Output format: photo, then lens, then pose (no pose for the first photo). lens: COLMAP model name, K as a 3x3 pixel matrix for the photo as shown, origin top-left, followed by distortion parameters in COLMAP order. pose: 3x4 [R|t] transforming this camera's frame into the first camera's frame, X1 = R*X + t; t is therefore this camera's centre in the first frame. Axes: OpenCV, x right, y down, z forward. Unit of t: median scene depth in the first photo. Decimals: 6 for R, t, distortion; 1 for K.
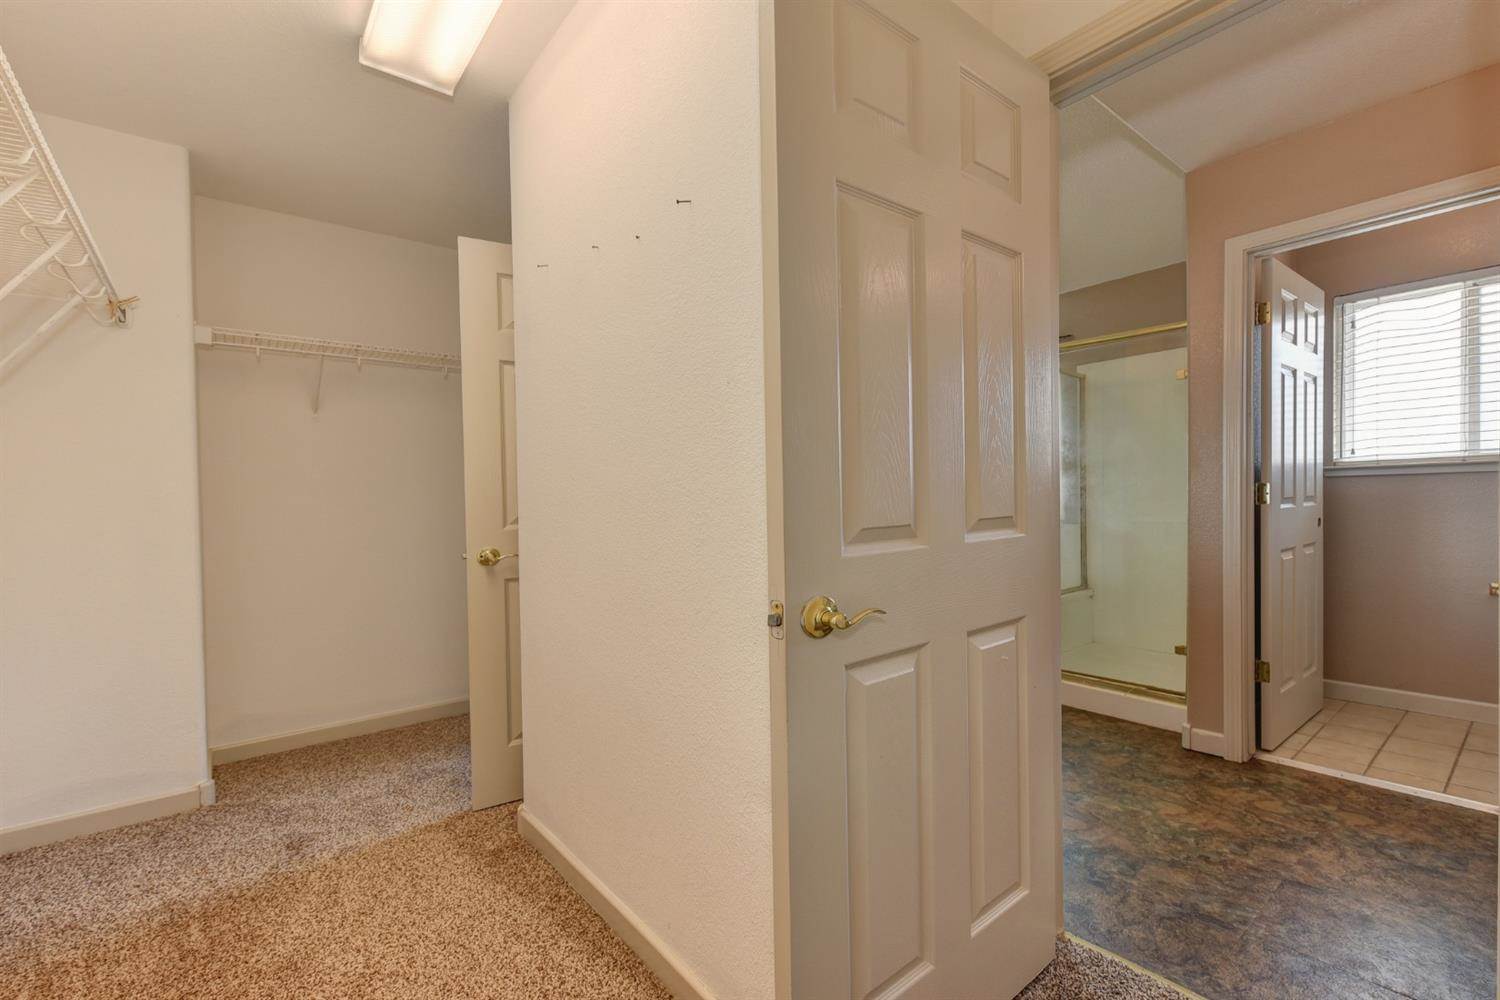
lens RADIAL K [[626.2, 0, 750.0], [0, 626.2, 500.0], [0, 0, 1]] dist [0.001569, -0.000038]
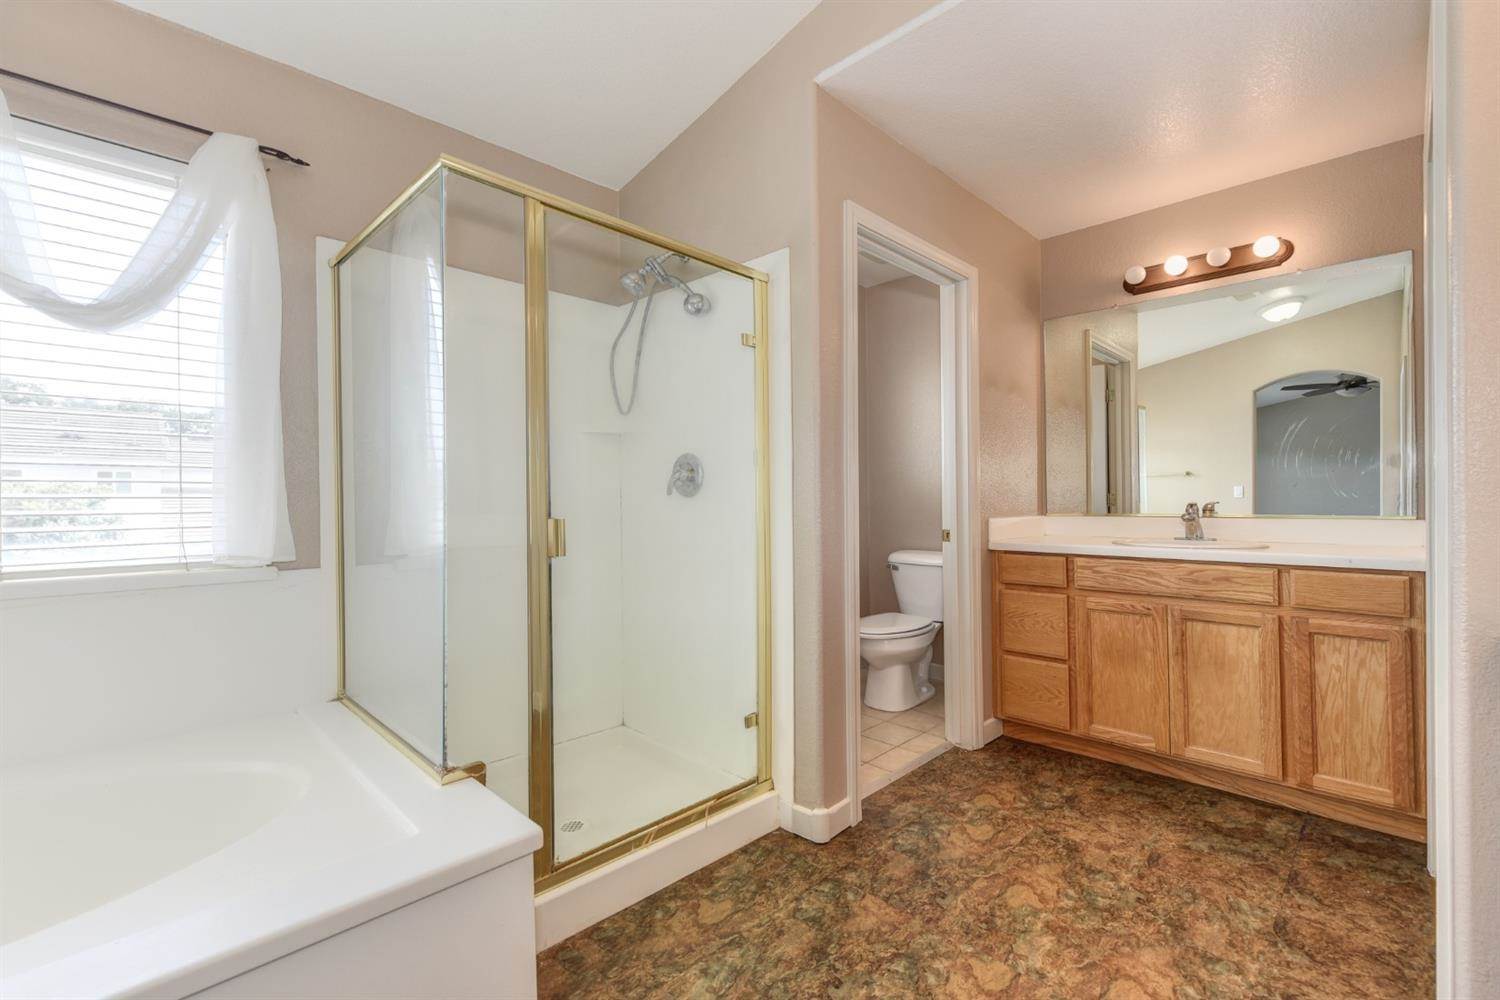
lens RADIAL K [[652.8, 0, 911.6], [0, 652.8, 503.4], [0, 0, 1]] dist [-0.000830, -0.000127]
pose [[-0.225489, 0.010839, 0.974185, -0.102727], [0.009917, 0.999912, -0.008830, 0.003292], [-0.974195, 0.007669, -0.225577, 1.300888]]
